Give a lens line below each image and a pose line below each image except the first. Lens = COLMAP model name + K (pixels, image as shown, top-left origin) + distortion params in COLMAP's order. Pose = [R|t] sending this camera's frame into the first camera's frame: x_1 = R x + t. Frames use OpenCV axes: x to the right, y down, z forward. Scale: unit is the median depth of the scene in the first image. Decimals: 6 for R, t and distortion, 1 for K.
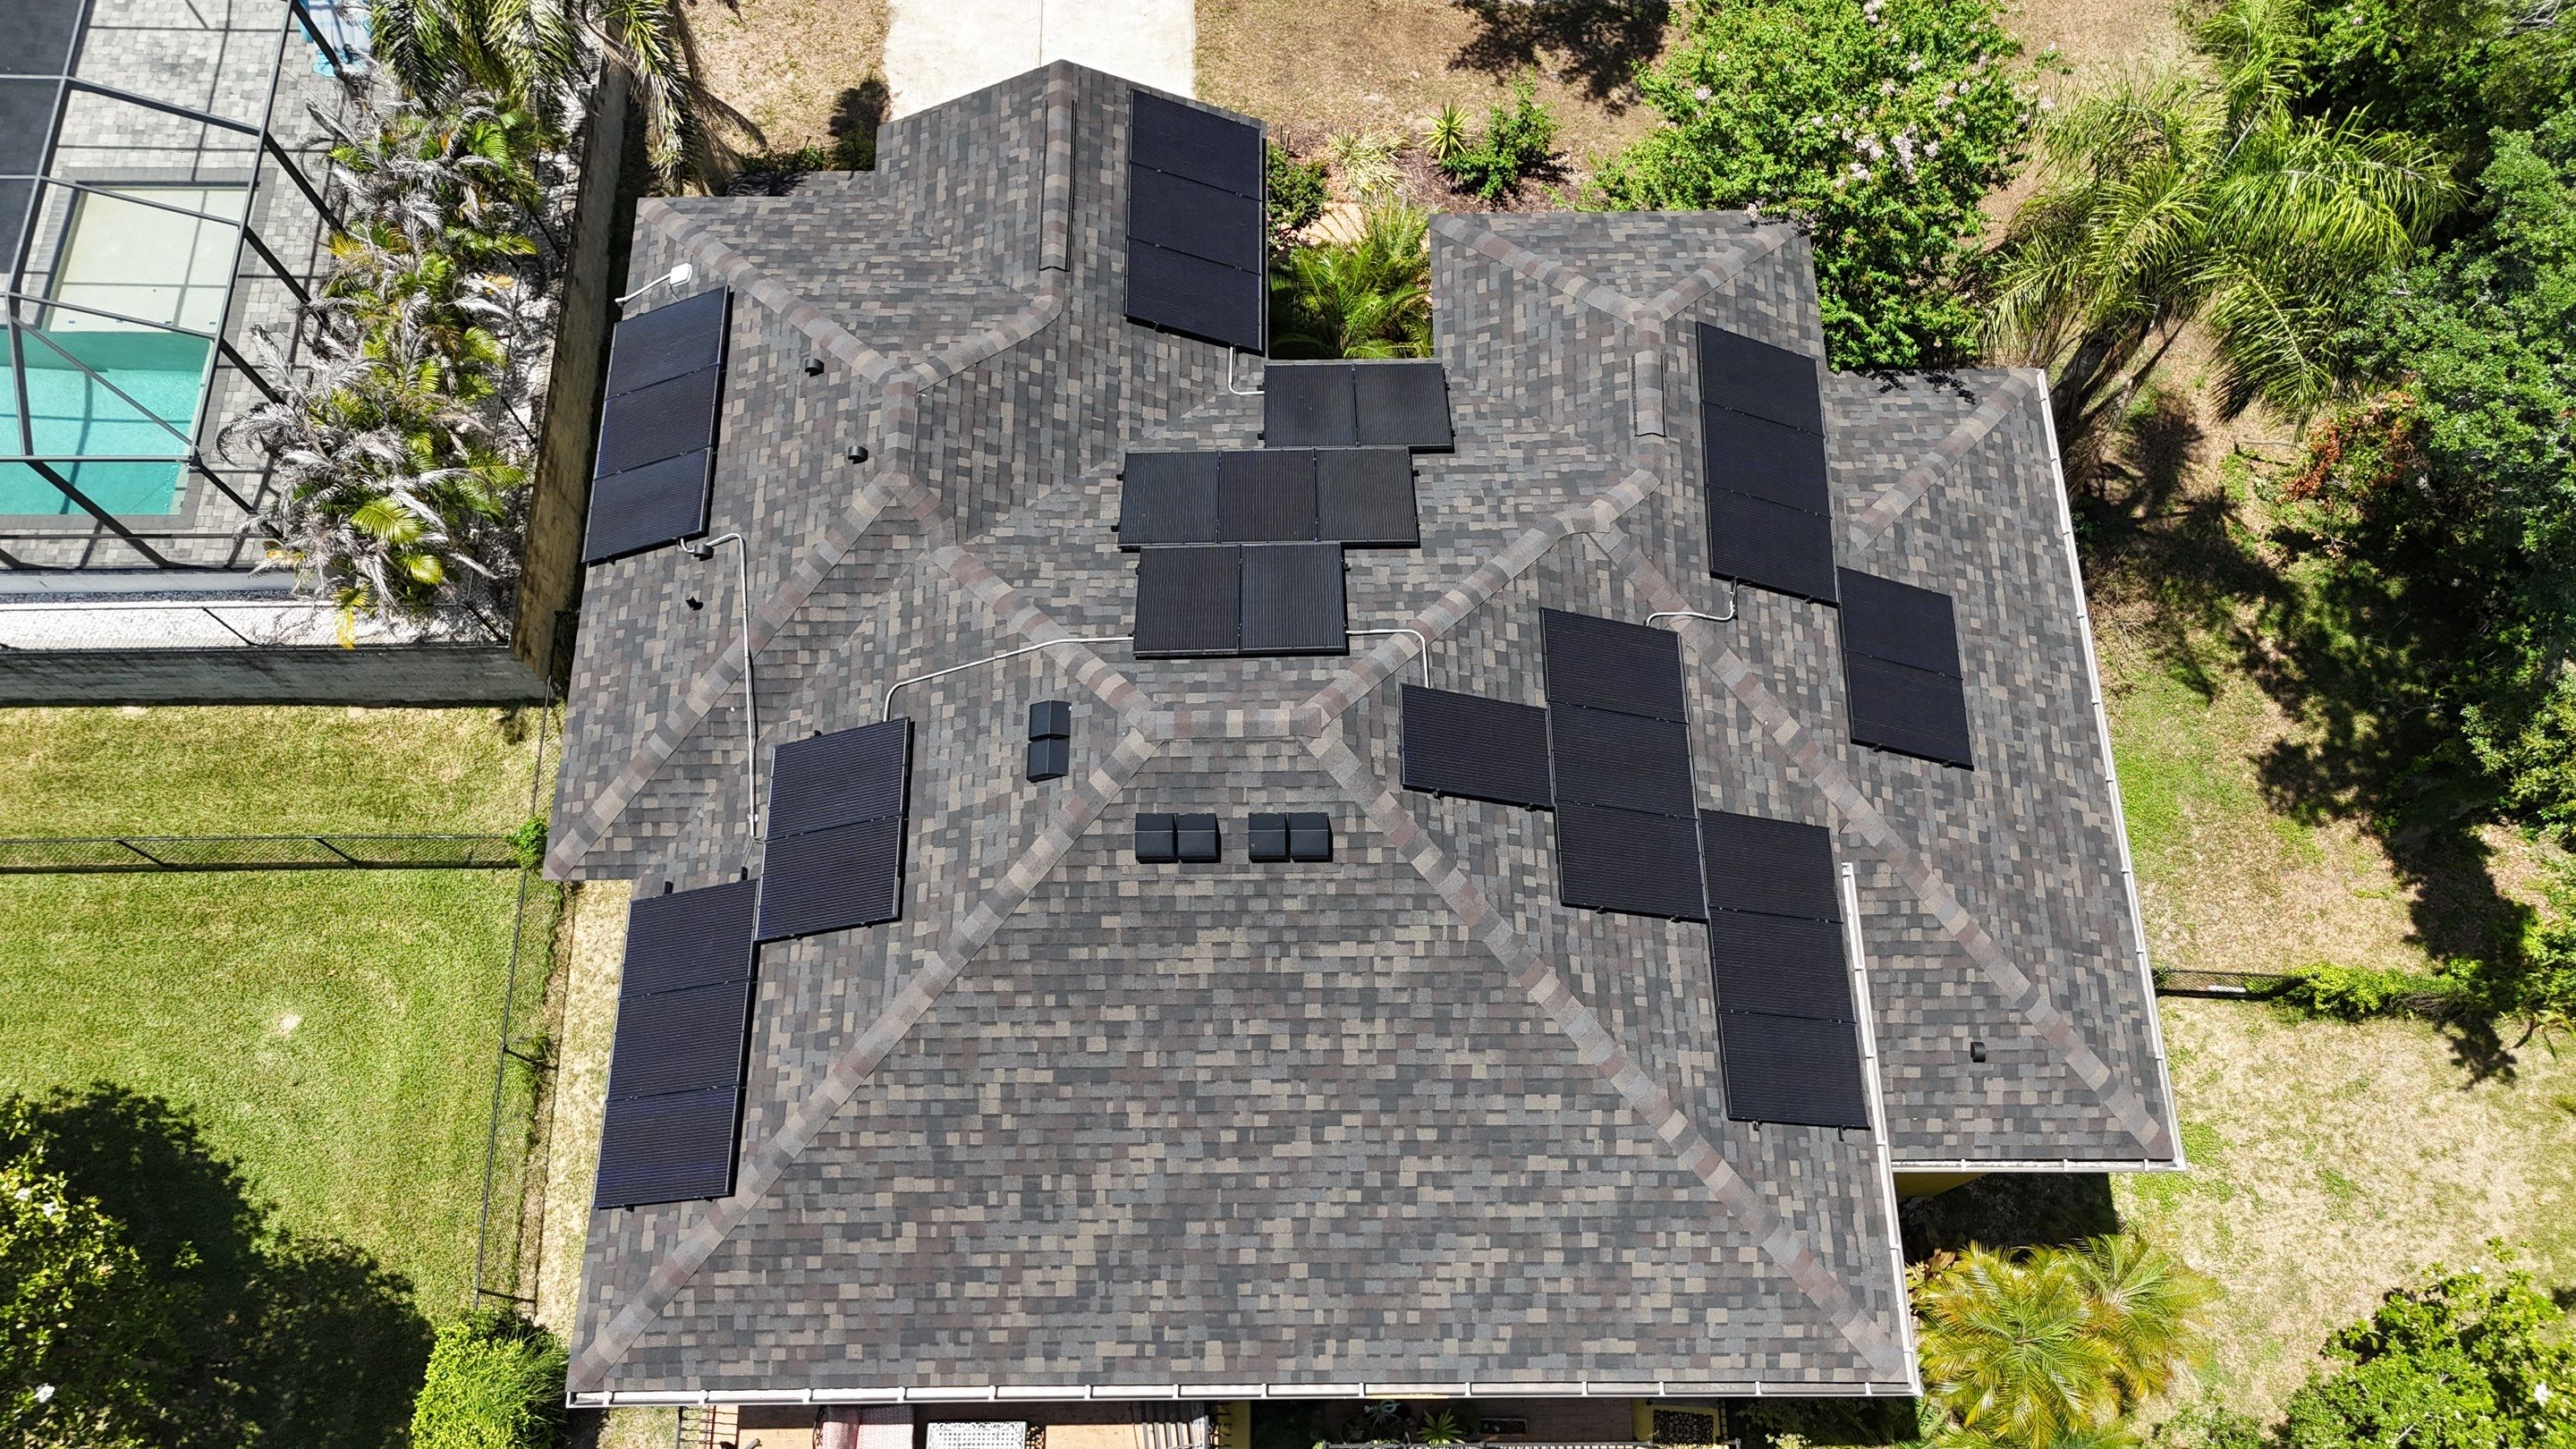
lens RADIAL K [[1896.2, 0, 1300.9], [0, 1896.2, 727.4], [0, 0, 1]] dist [0.089640, -0.090966]
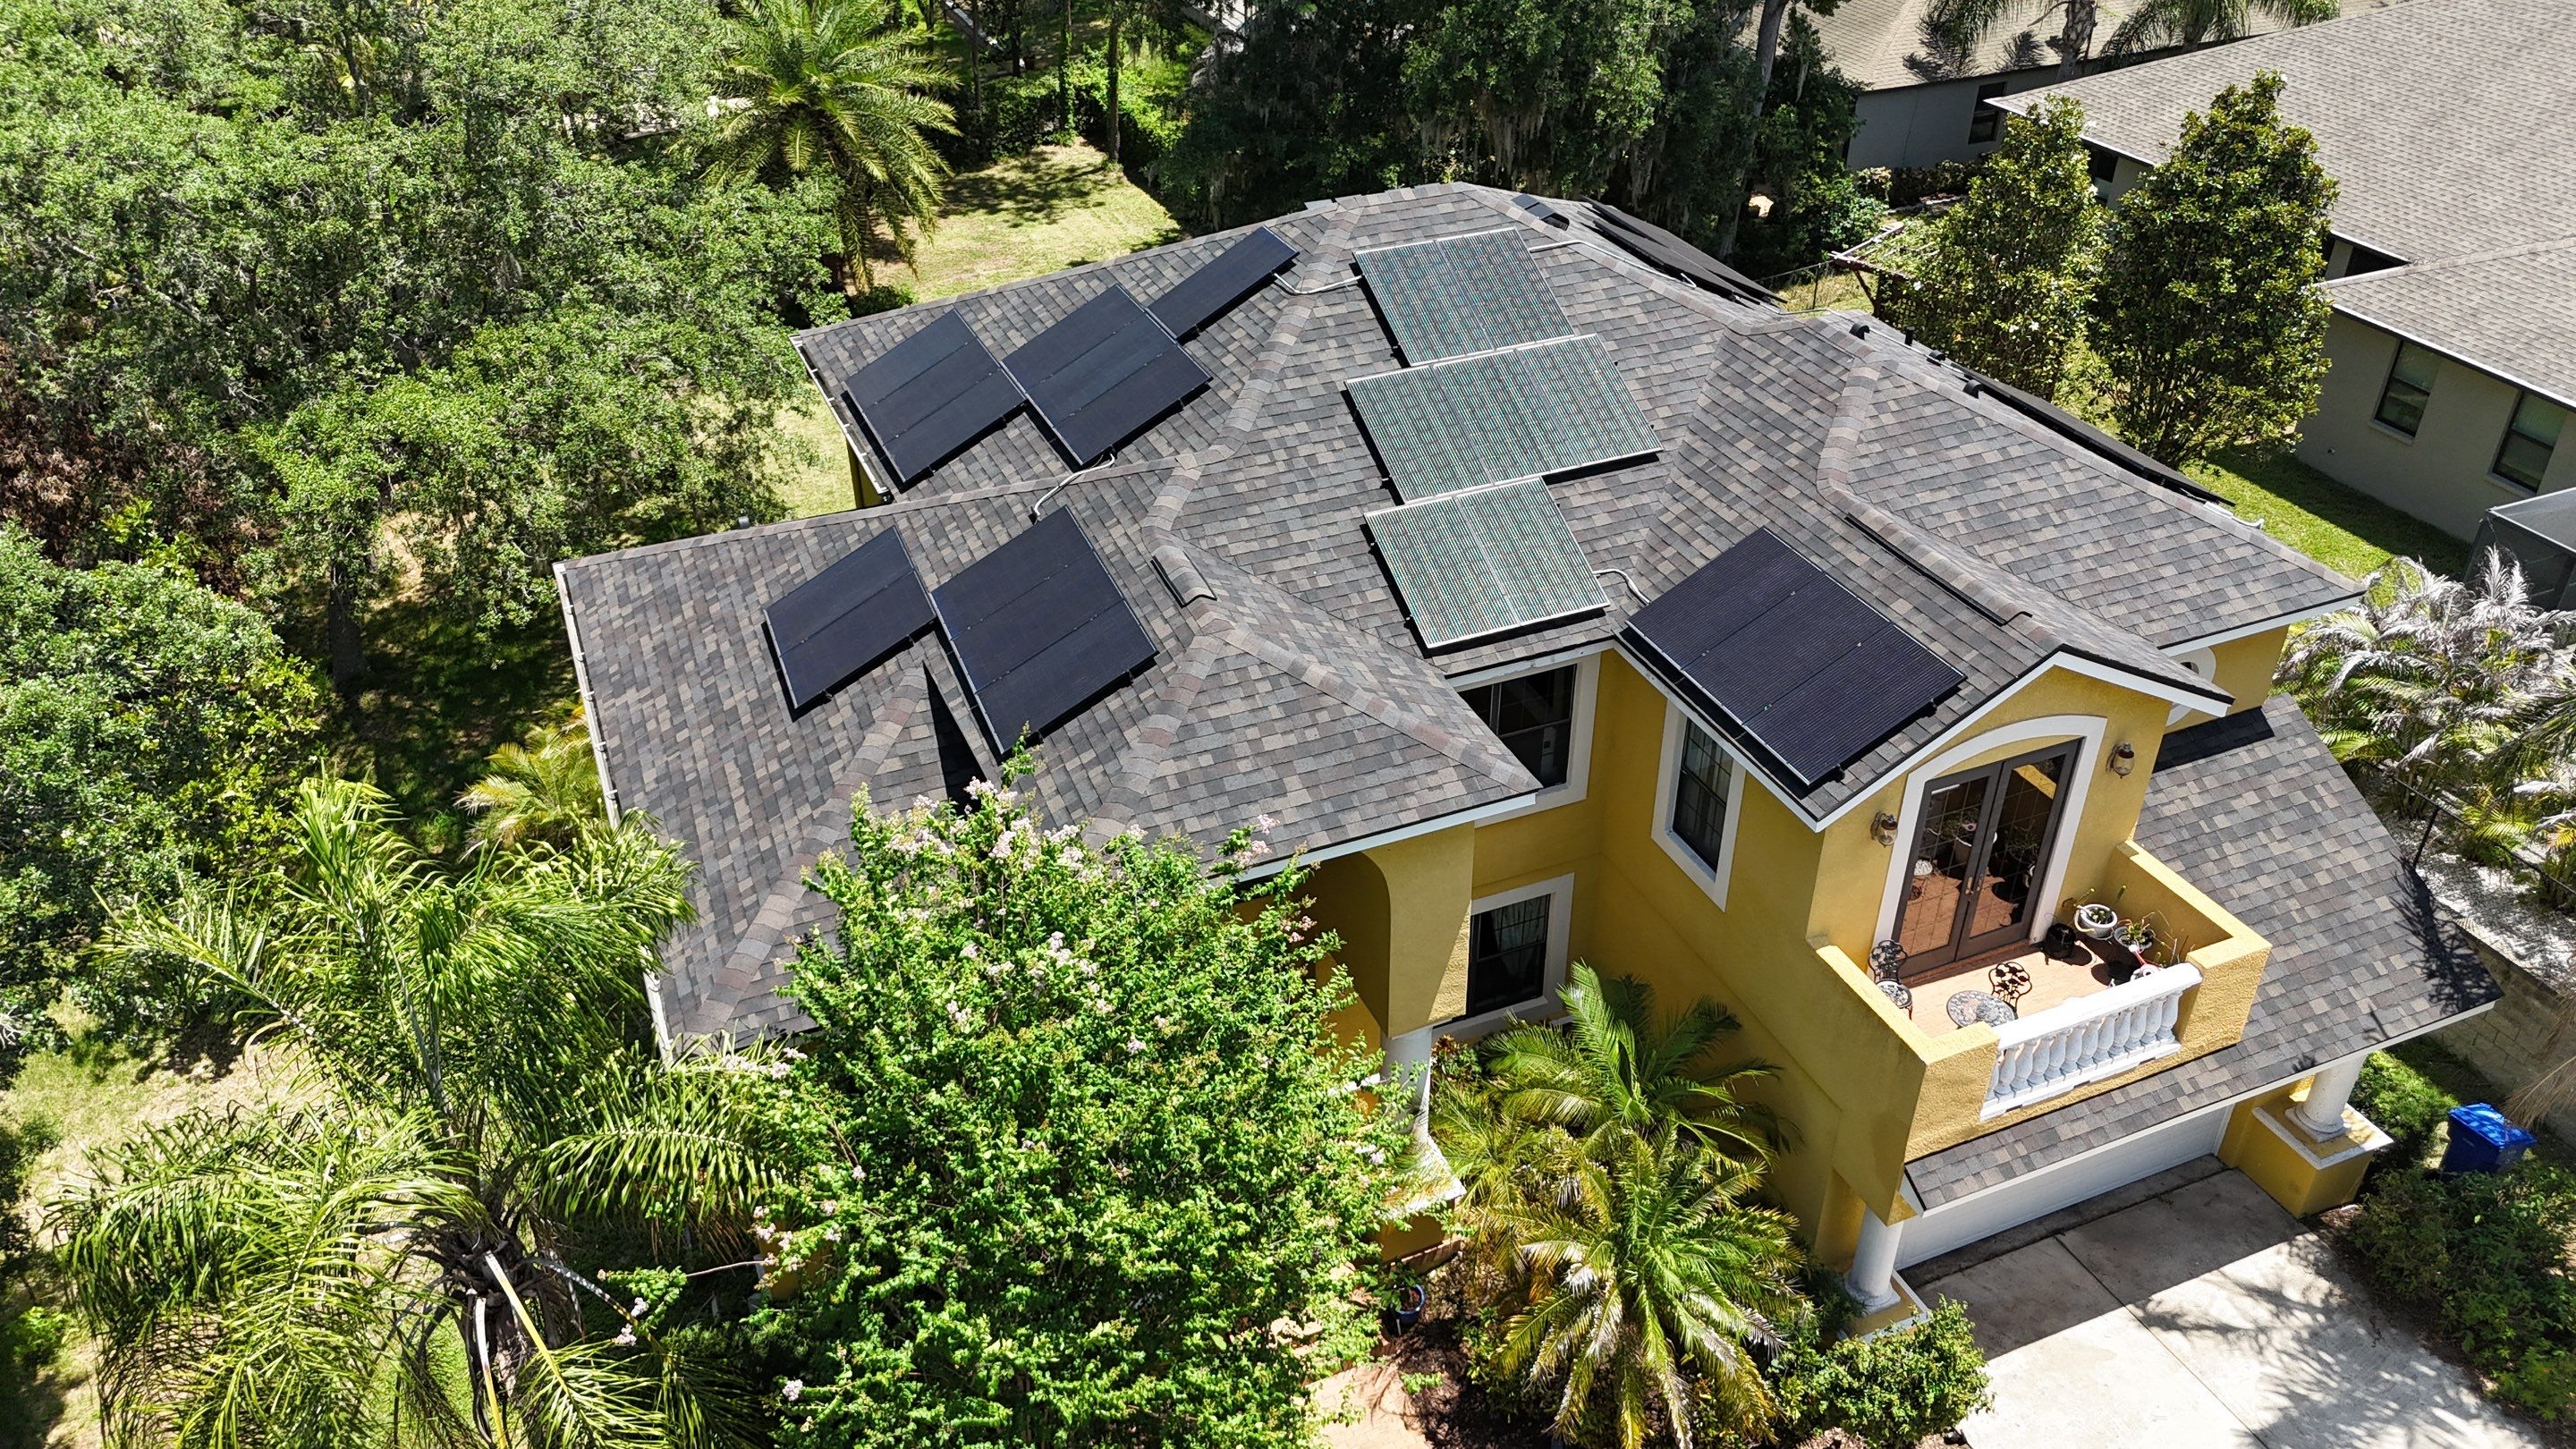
lens RADIAL K [[1896.2, 0, 1304.9], [0, 1896.2, 726.8], [0, 0, 1]] dist [0.089640, -0.090966]
pose [[-0.921445, 0.220694, -0.319740, 0.443447], [-0.360666, -0.179966, 0.915168, -1.046003], [0.144430, 0.958596, 0.245425, 0.897202]]
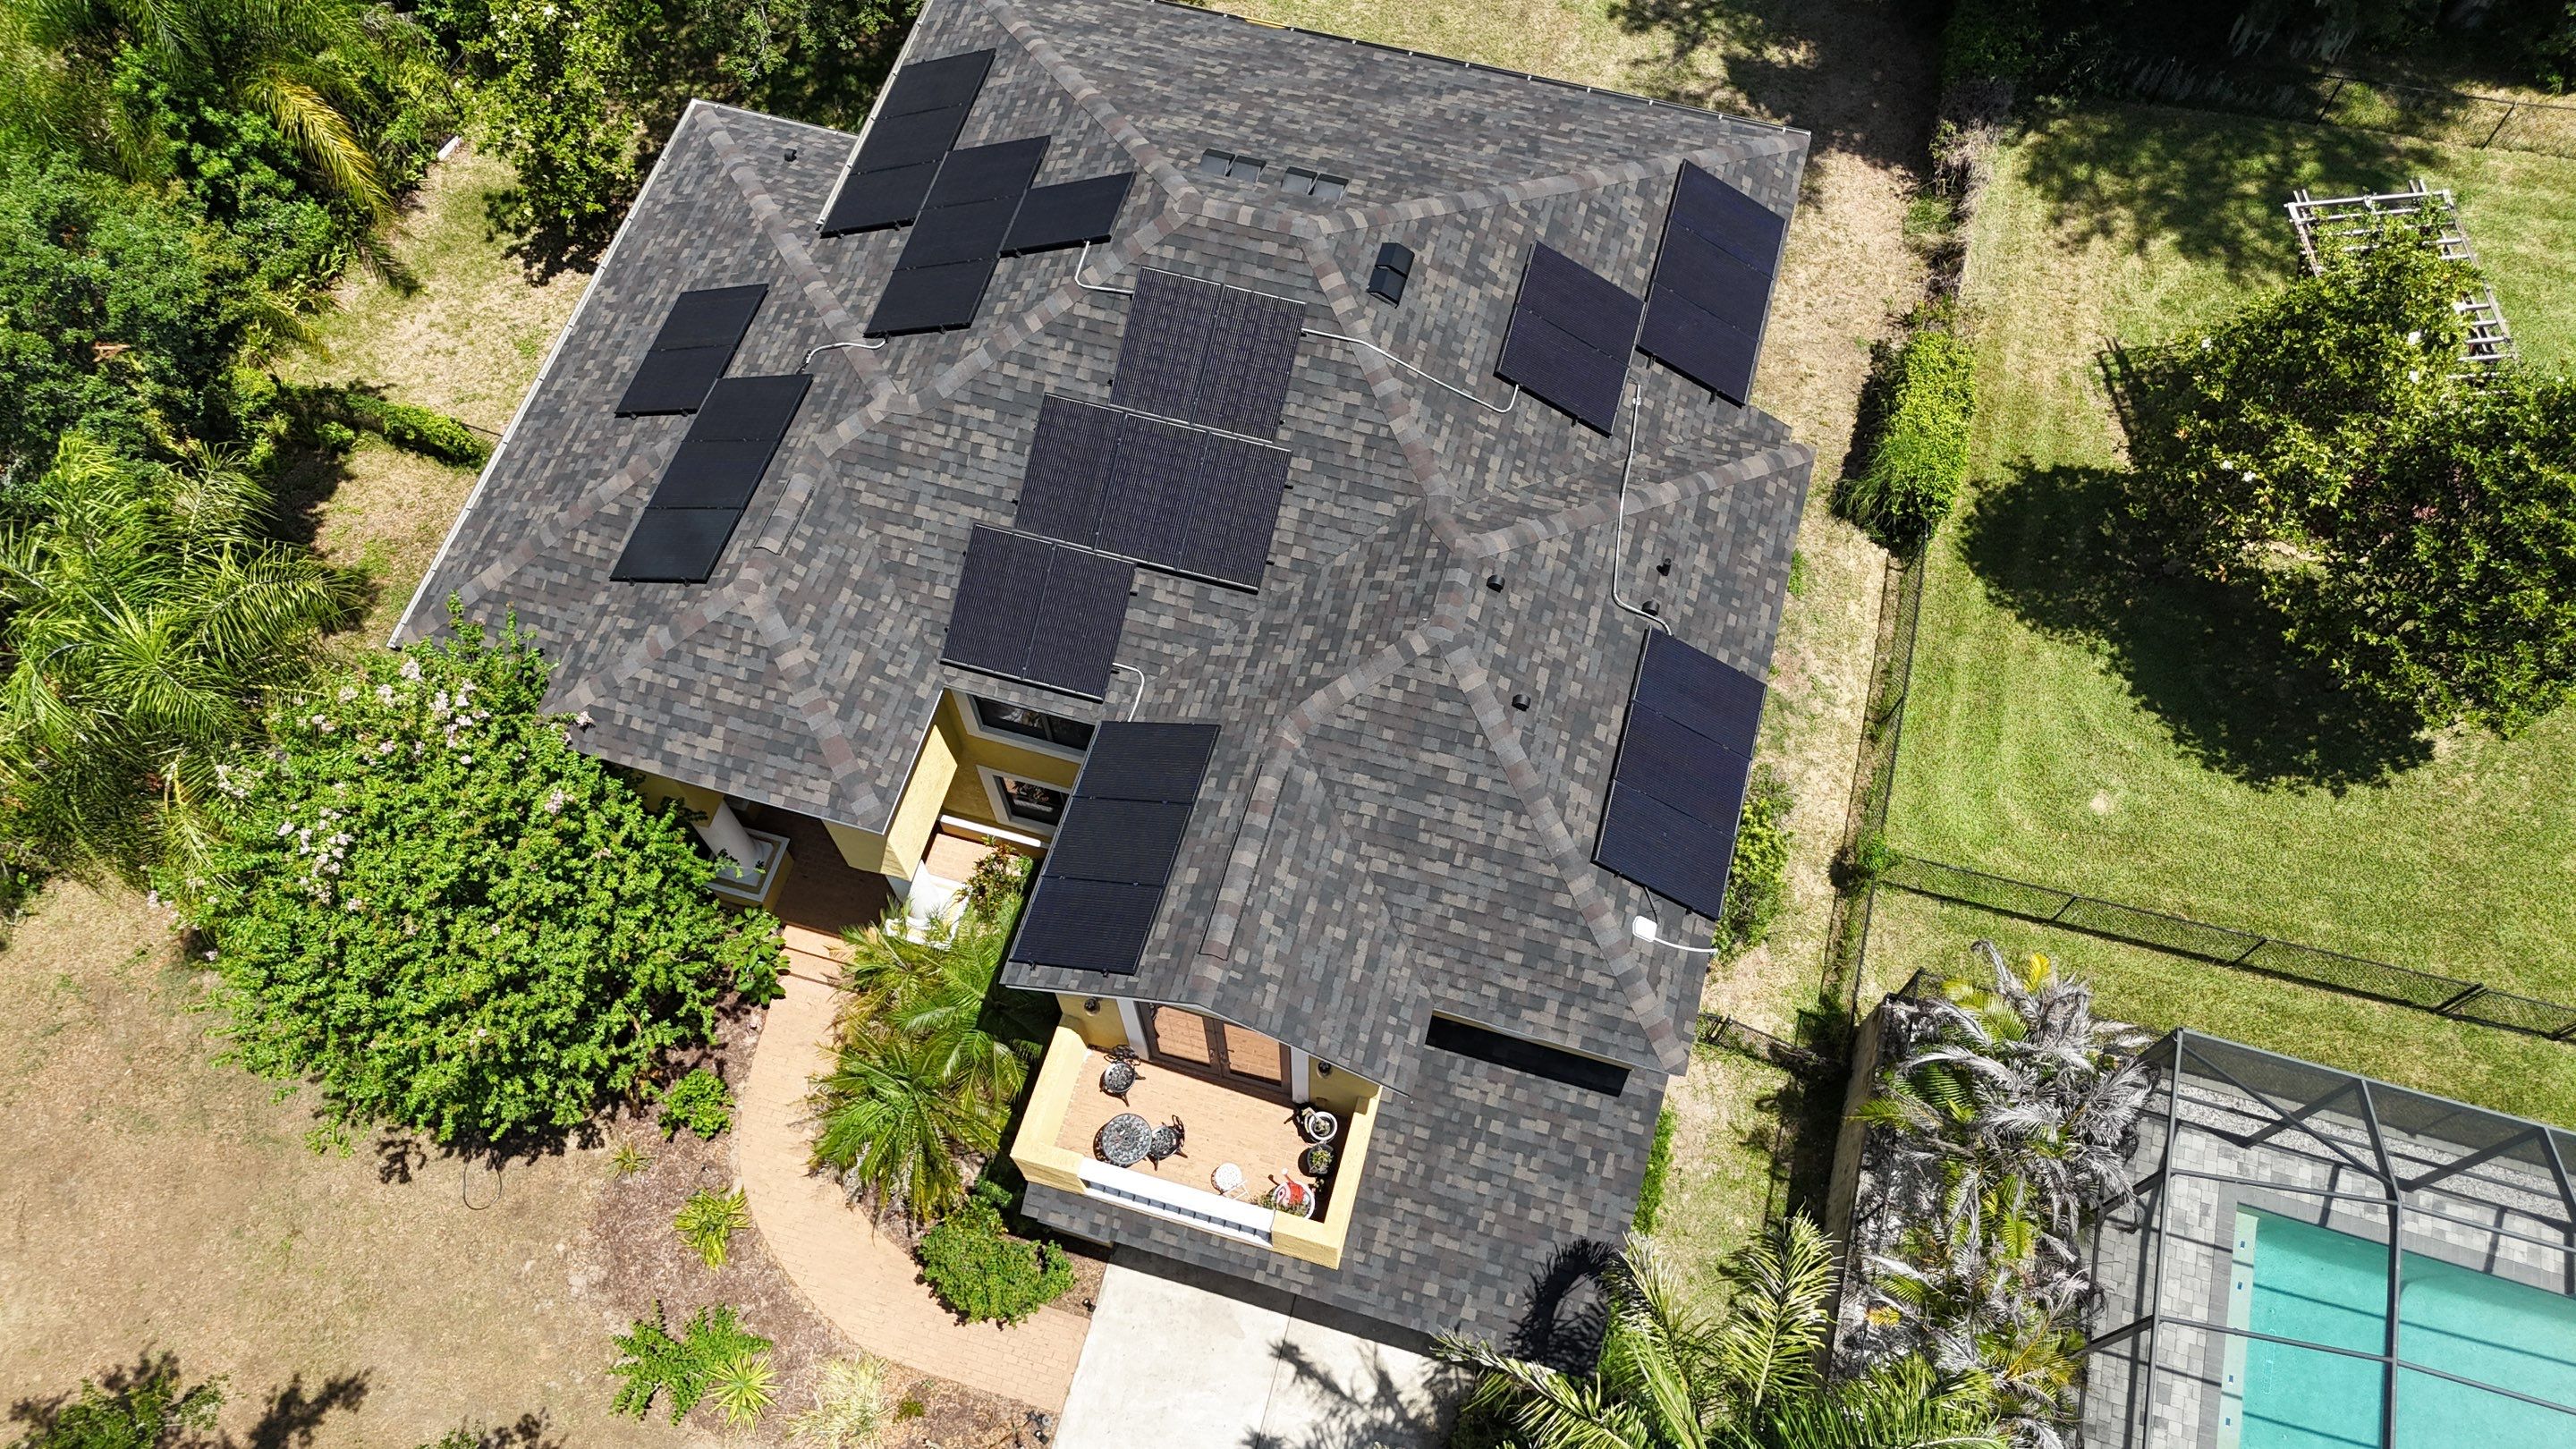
lens RADIAL K [[1896.2, 0, 1298.8], [0, 1896.2, 729.7], [0, 0, 1]] dist [0.089640, -0.090966]
pose [[-0.958141, -0.251860, 0.136135, -0.290722], [0.271338, -0.647150, 0.712441, -0.992281], [-0.091336, 0.719558, 0.688400, 0.322266]]
